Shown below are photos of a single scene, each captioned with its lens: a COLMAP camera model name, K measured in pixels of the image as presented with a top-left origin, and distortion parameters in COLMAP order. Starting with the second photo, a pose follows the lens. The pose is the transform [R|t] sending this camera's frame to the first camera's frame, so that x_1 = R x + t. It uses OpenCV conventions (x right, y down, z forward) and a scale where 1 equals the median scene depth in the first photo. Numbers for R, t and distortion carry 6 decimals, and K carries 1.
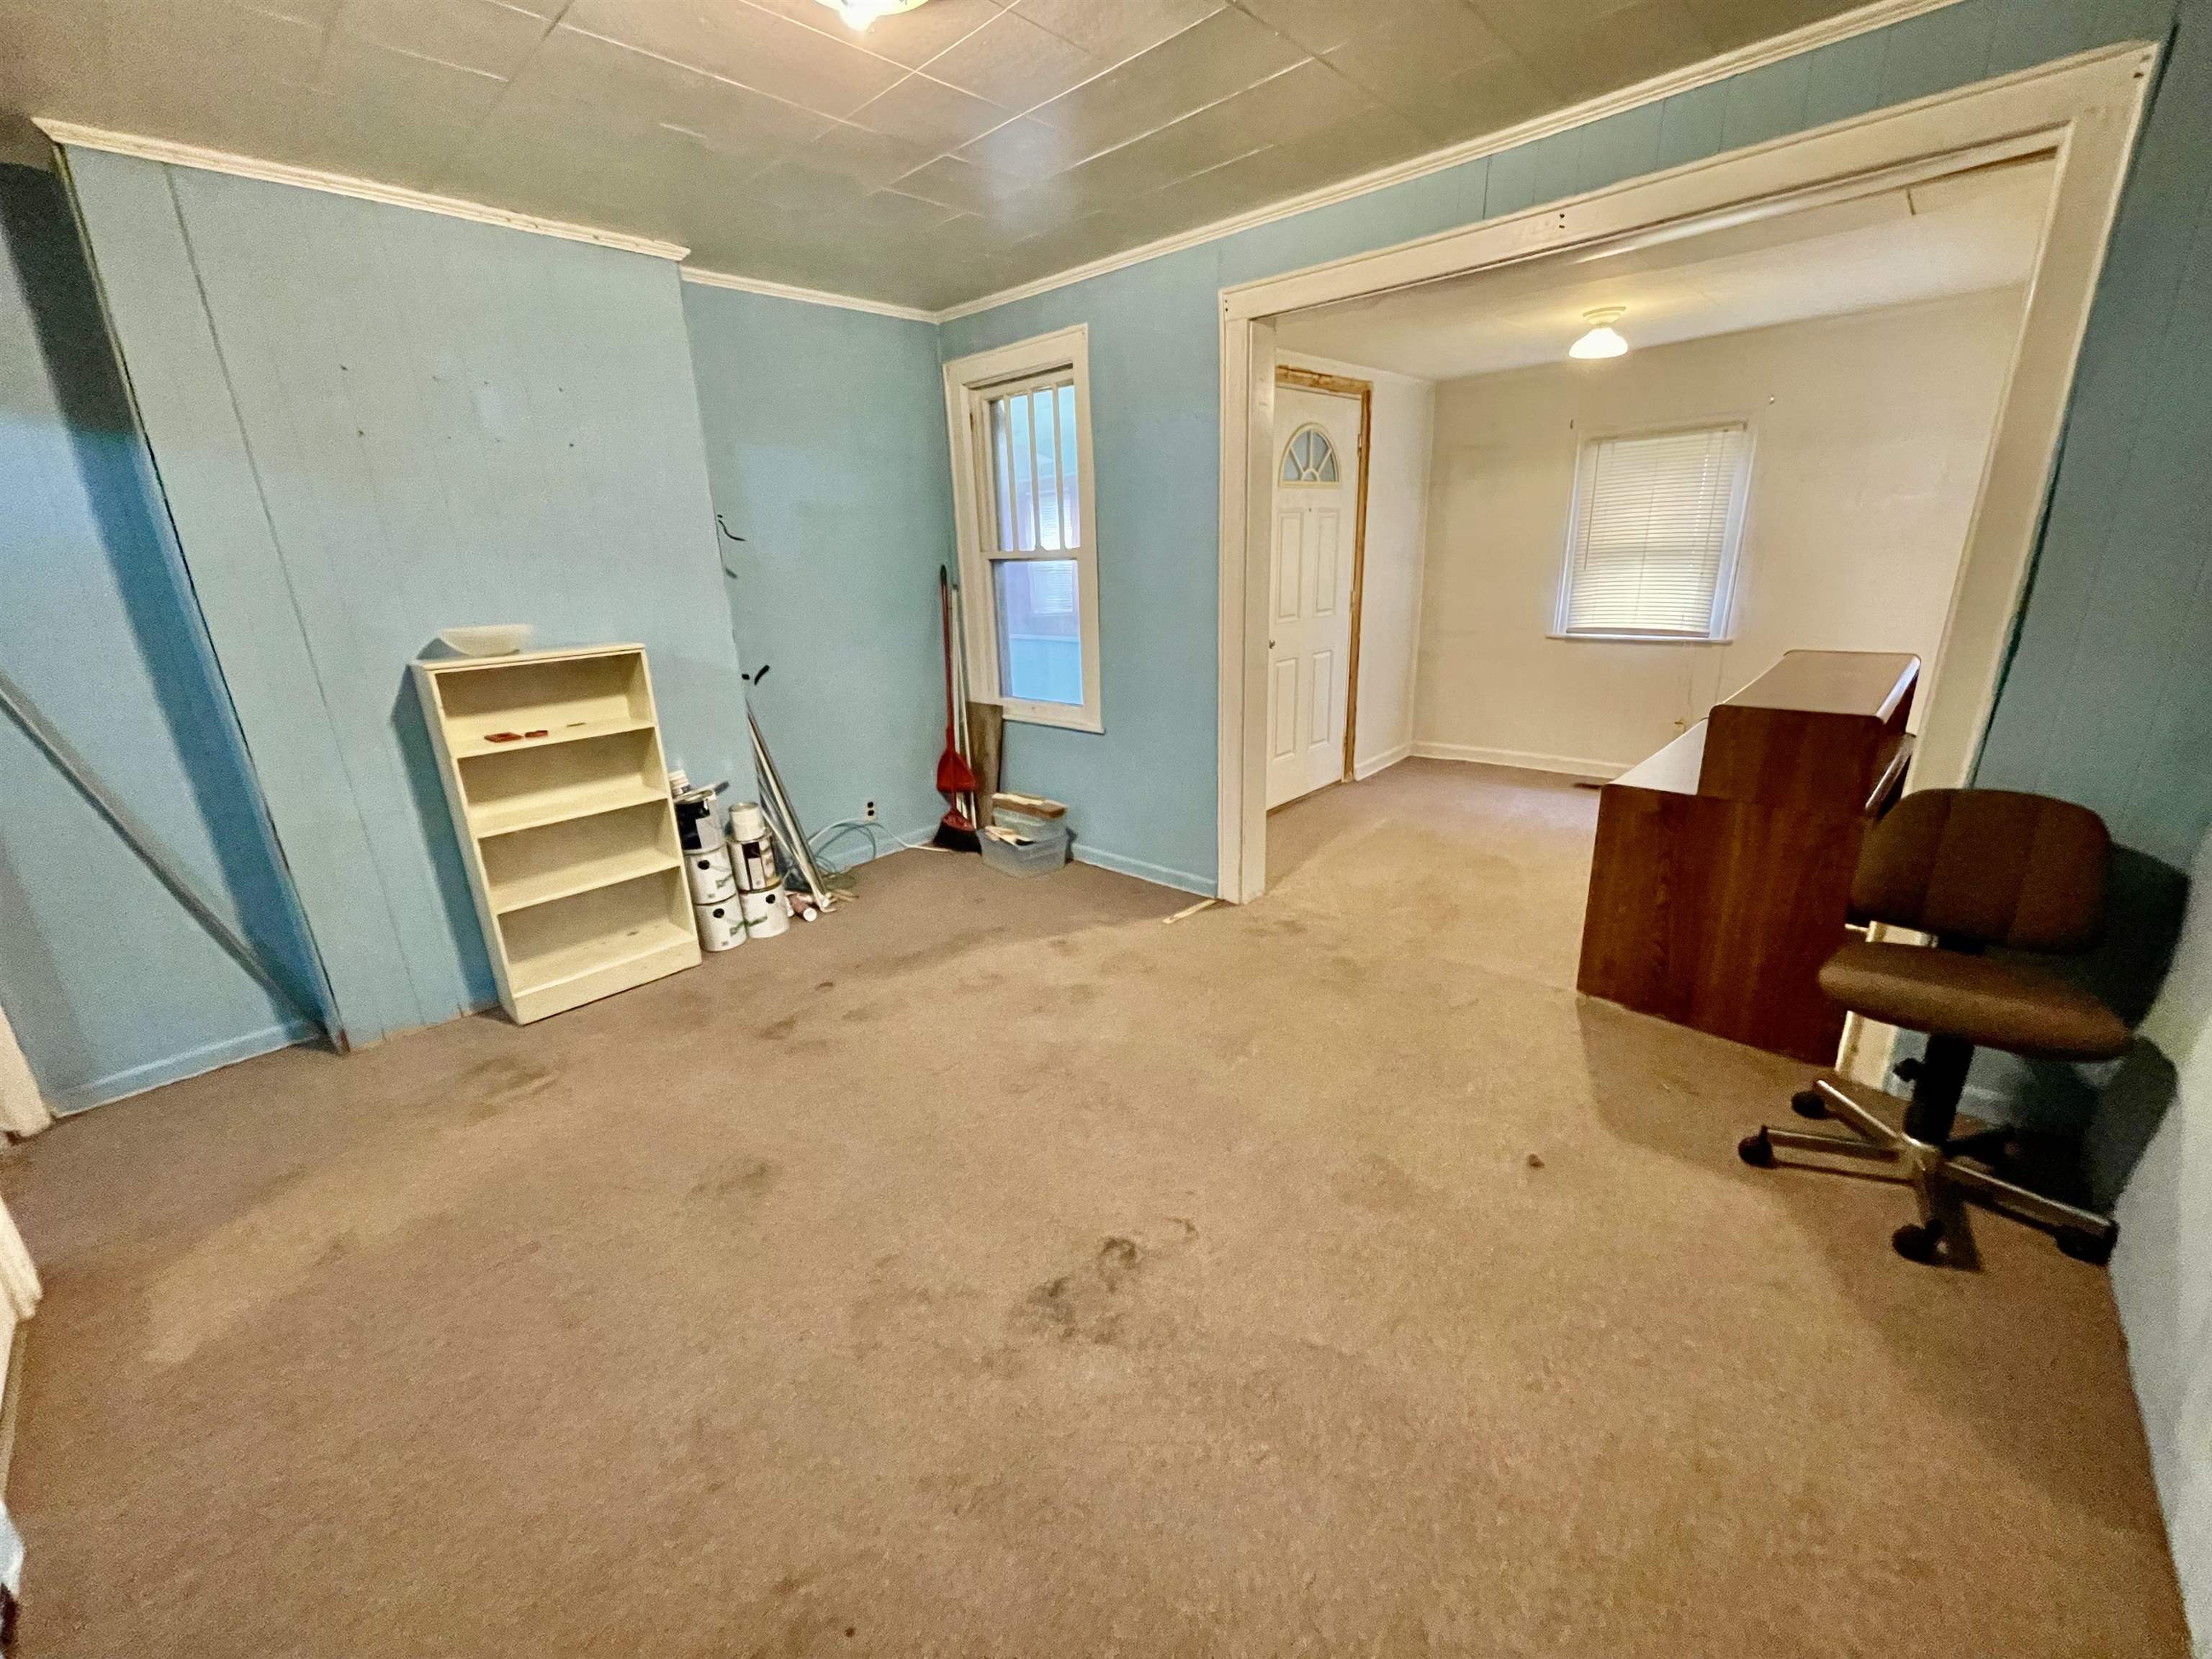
lens RADIAL K [[898.9, 0, 1117.3], [0, 898.9, 845.9], [0, 0, 1]] dist [-0.000574, 0.000647]
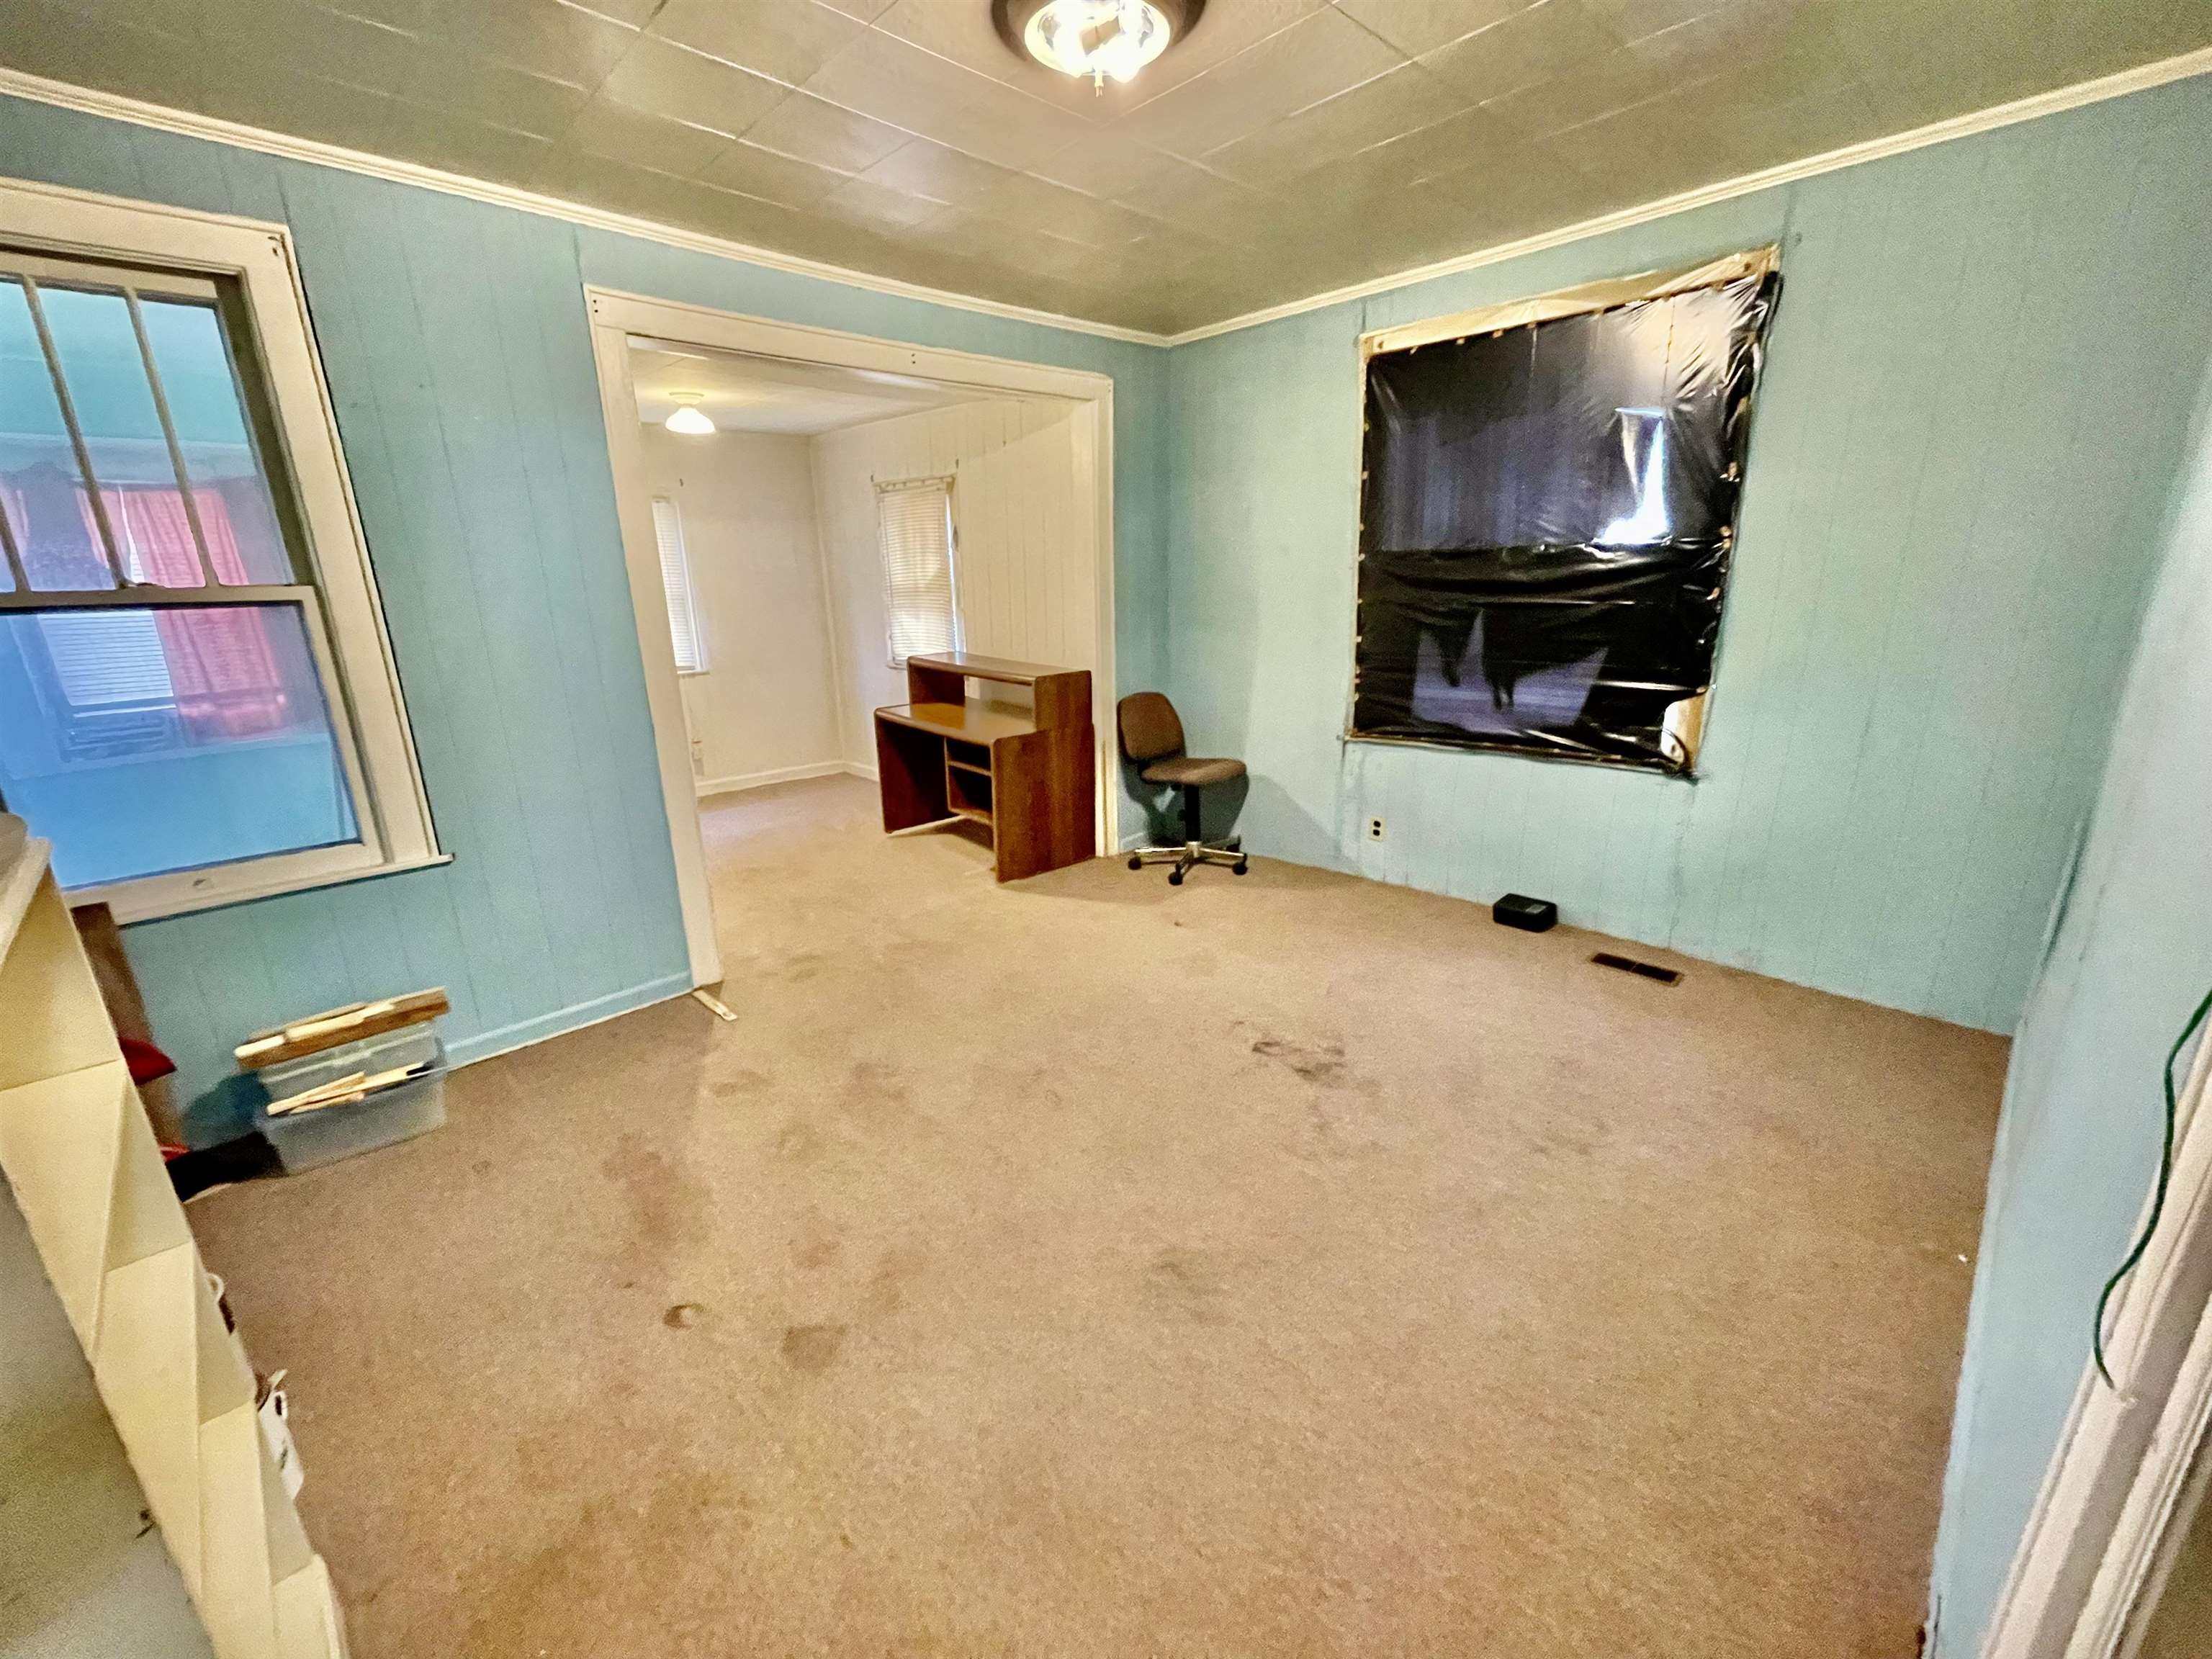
lens RADIAL K [[898.9, 0, 1119.1], [0, 898.9, 824.4], [0, 0, 1]] dist [-0.000574, 0.000647]
pose [[0.032350, -0.241372, 0.969893, -0.728719], [0.336225, 0.916473, 0.216863, -0.146456], [-0.941226, 0.319087, 0.110803, 0.528267]]
